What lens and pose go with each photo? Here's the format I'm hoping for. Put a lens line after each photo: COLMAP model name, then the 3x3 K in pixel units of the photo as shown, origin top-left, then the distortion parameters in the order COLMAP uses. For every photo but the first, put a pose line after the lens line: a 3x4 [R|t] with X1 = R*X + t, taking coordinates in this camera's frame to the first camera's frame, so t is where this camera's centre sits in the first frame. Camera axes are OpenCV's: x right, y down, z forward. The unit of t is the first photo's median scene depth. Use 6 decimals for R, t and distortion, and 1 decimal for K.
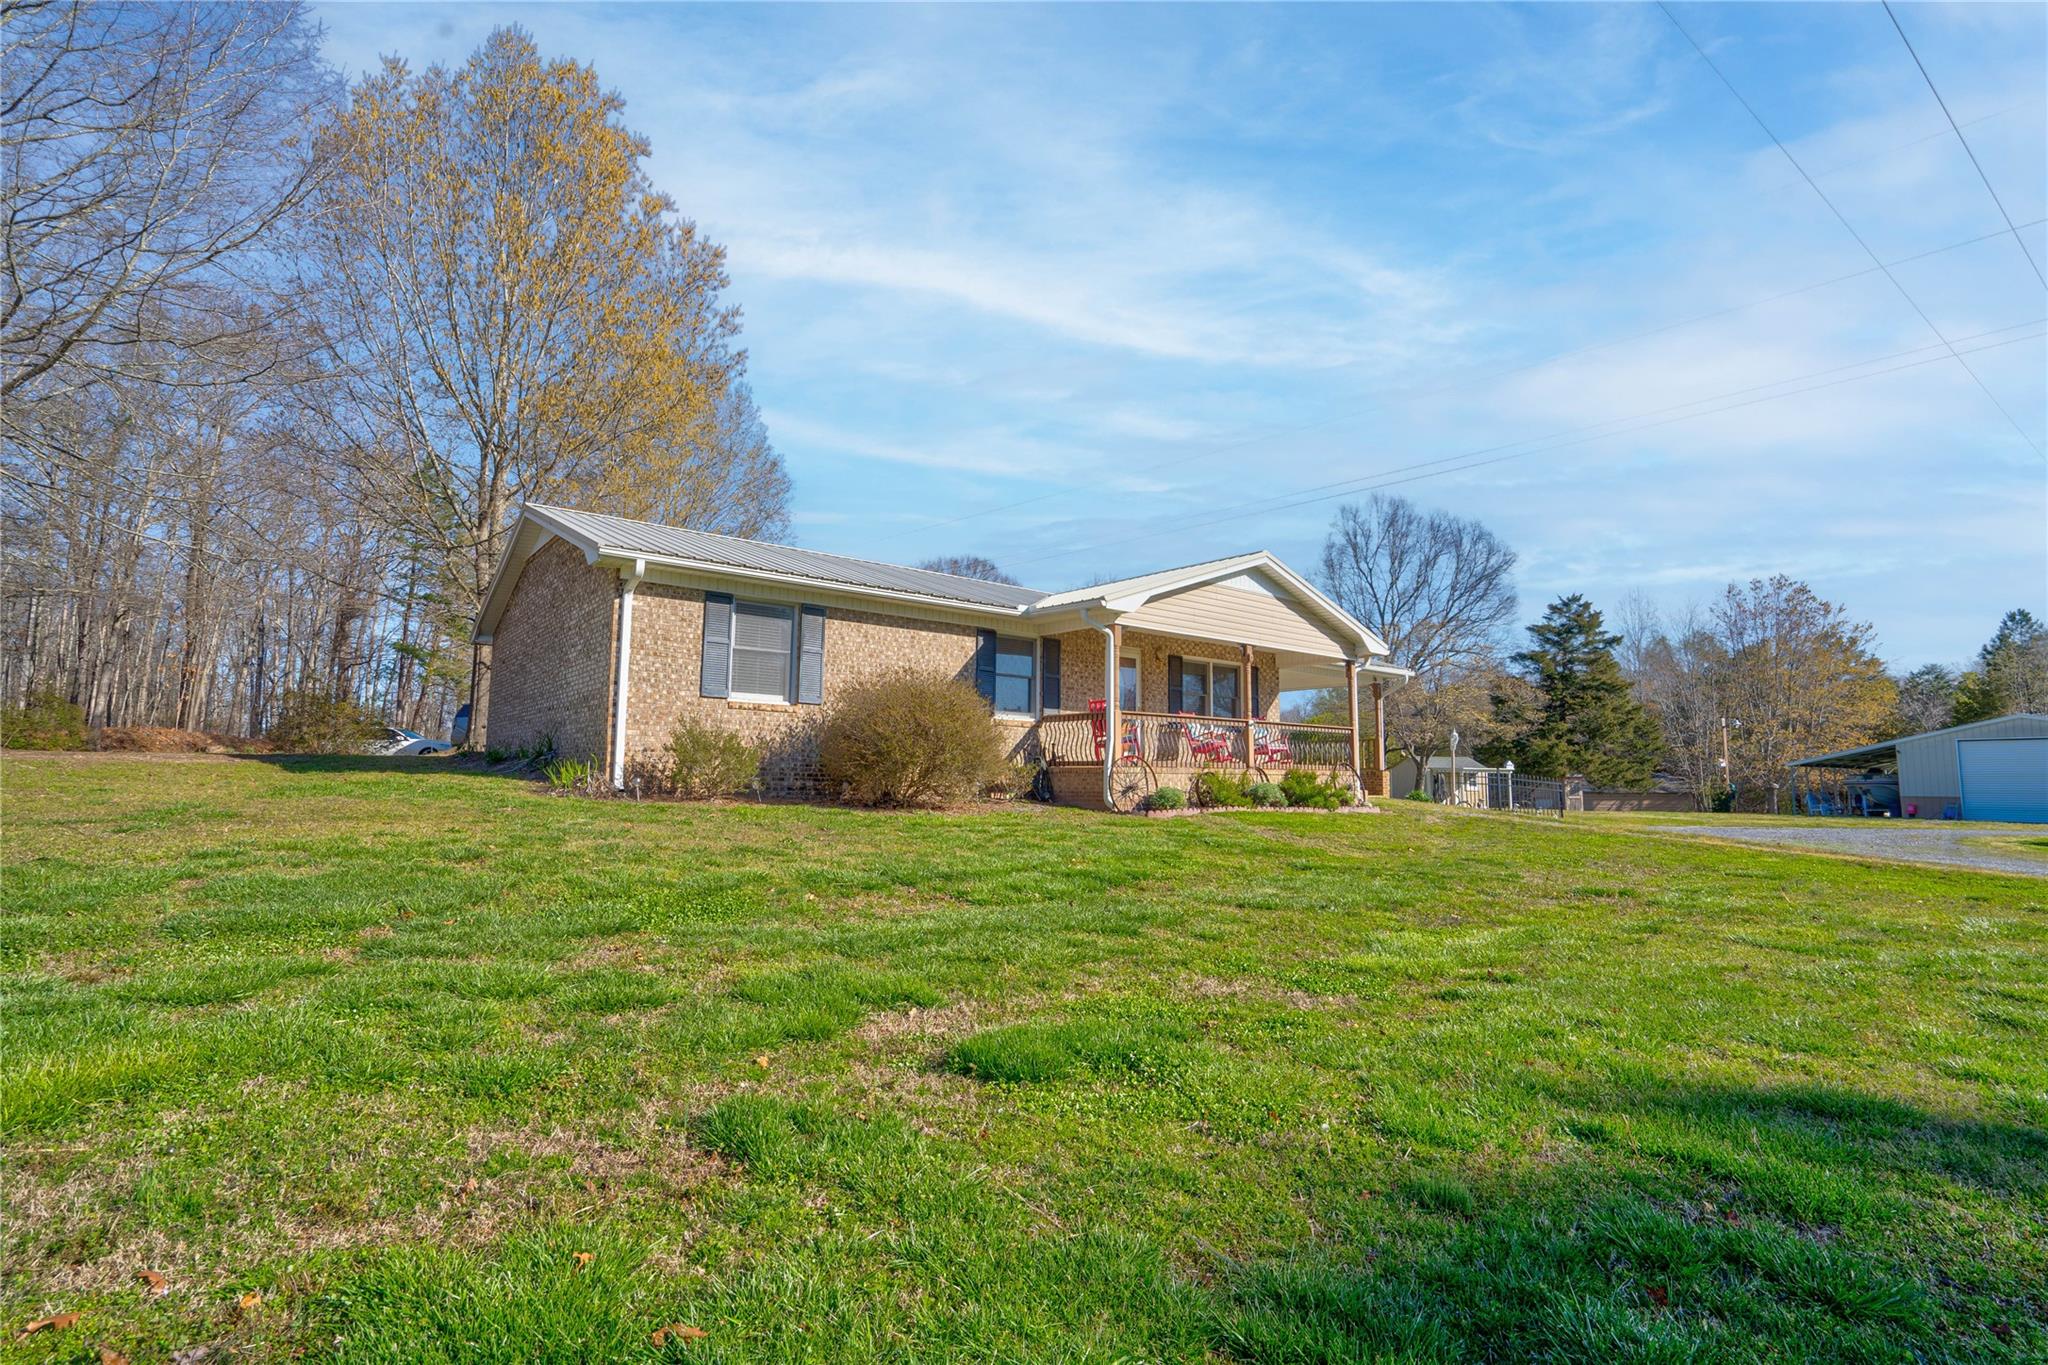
lens RADIAL K [[935.8, 0, 1025.6], [0, 935.8, 682.5], [0, 0, 1]] dist [0.001932, 0.004862]
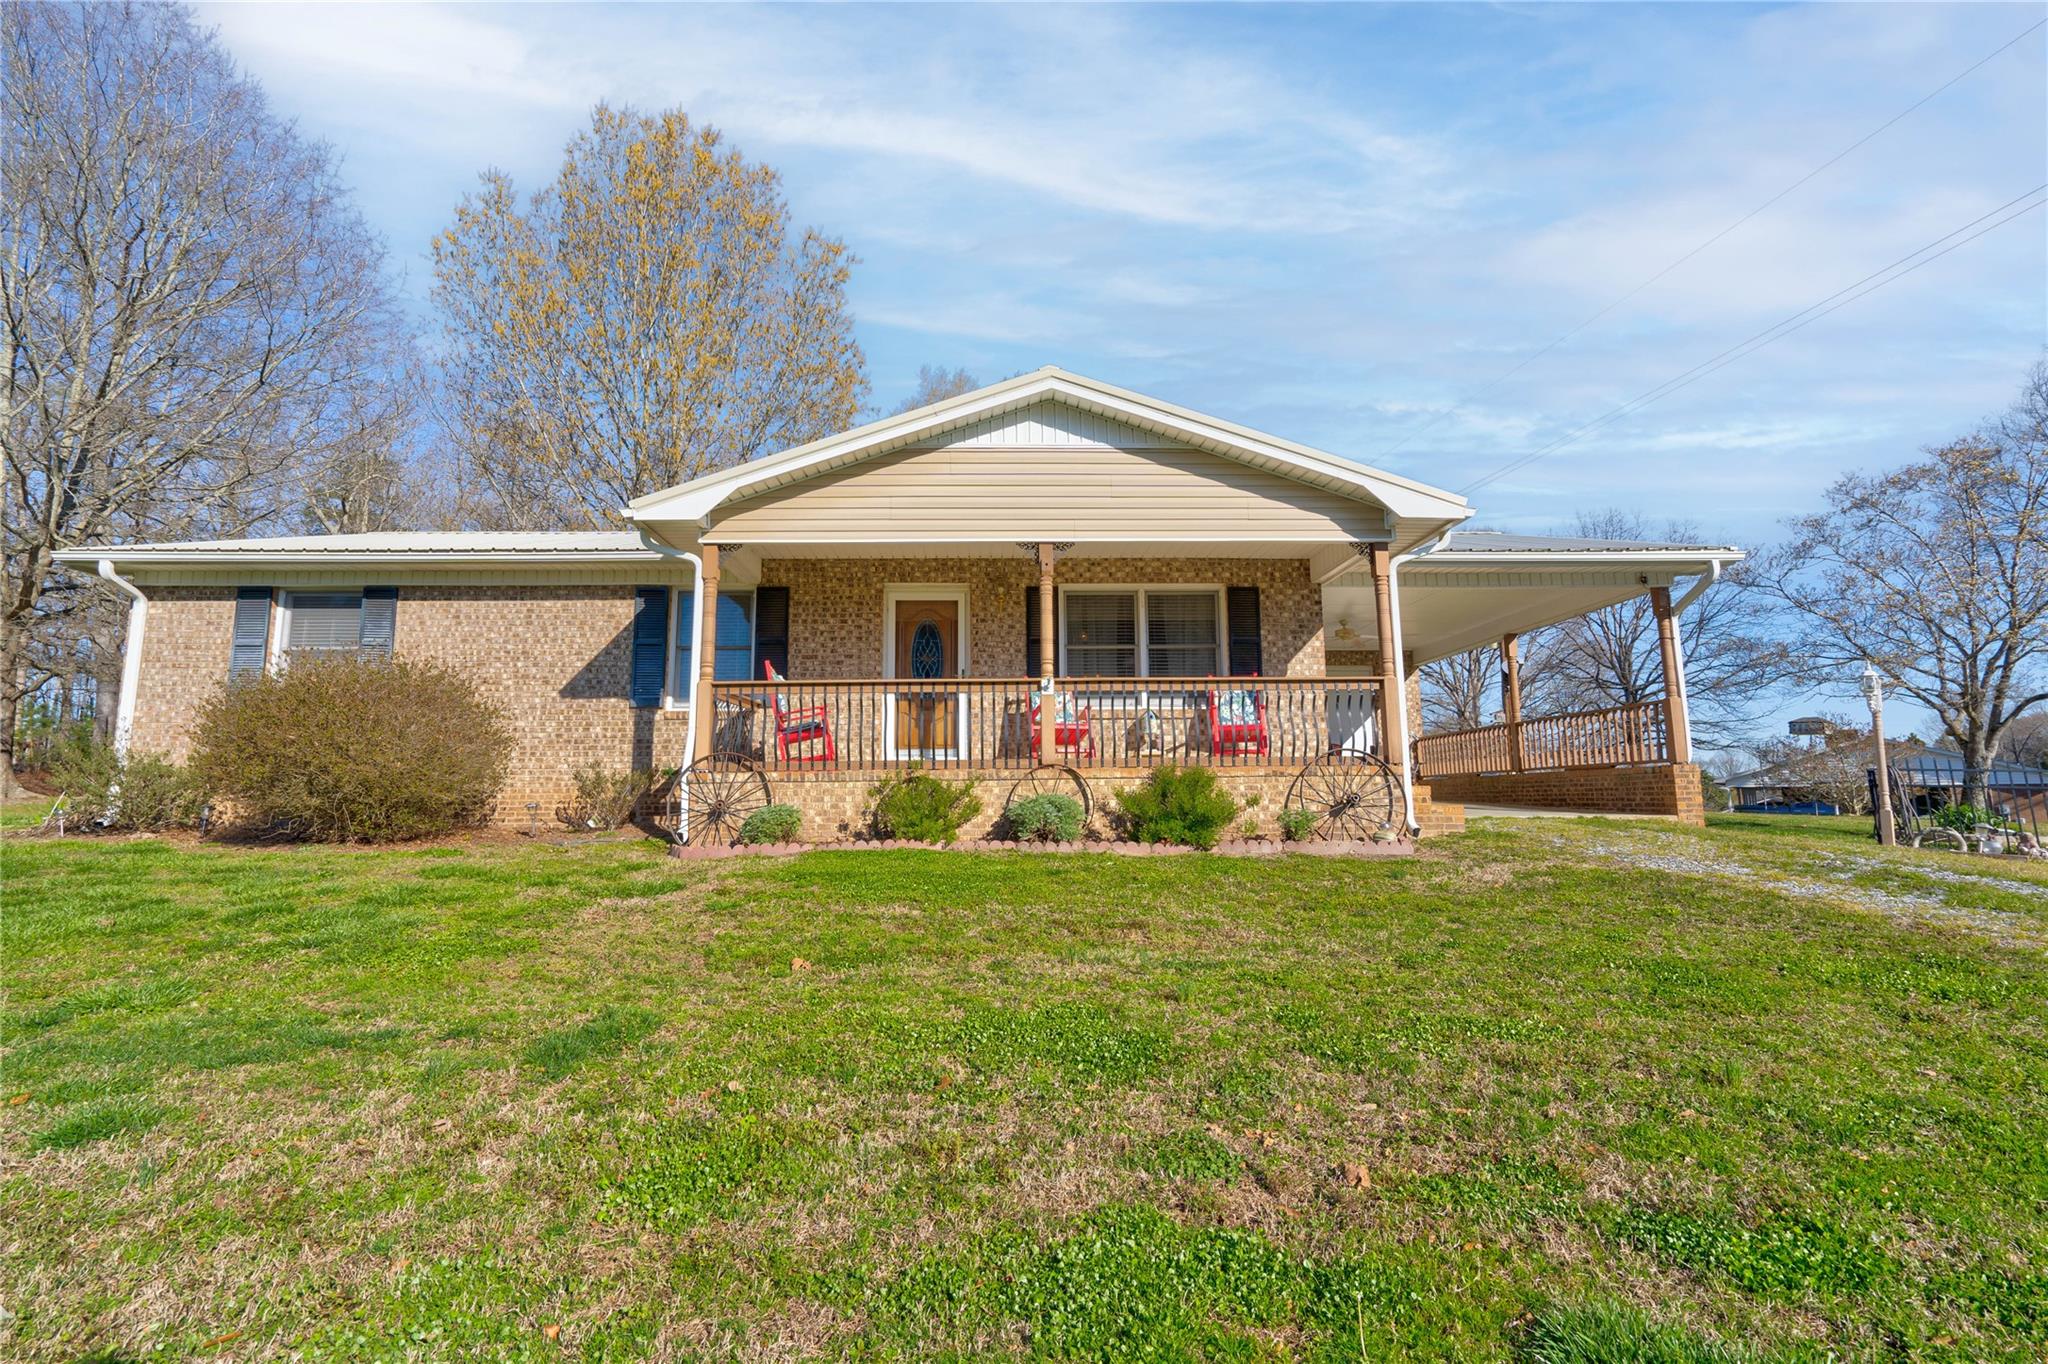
lens RADIAL K [[935.8, 0, 1022.2], [0, 935.8, 680.8], [0, 0, 1]] dist [0.001932, 0.004862]
pose [[0.799224, -0.096050, -0.593309, 0.619808], [0.081180, 0.995353, -0.051781, 0.076328], [0.595525, -0.006780, 0.803308, 0.628065]]
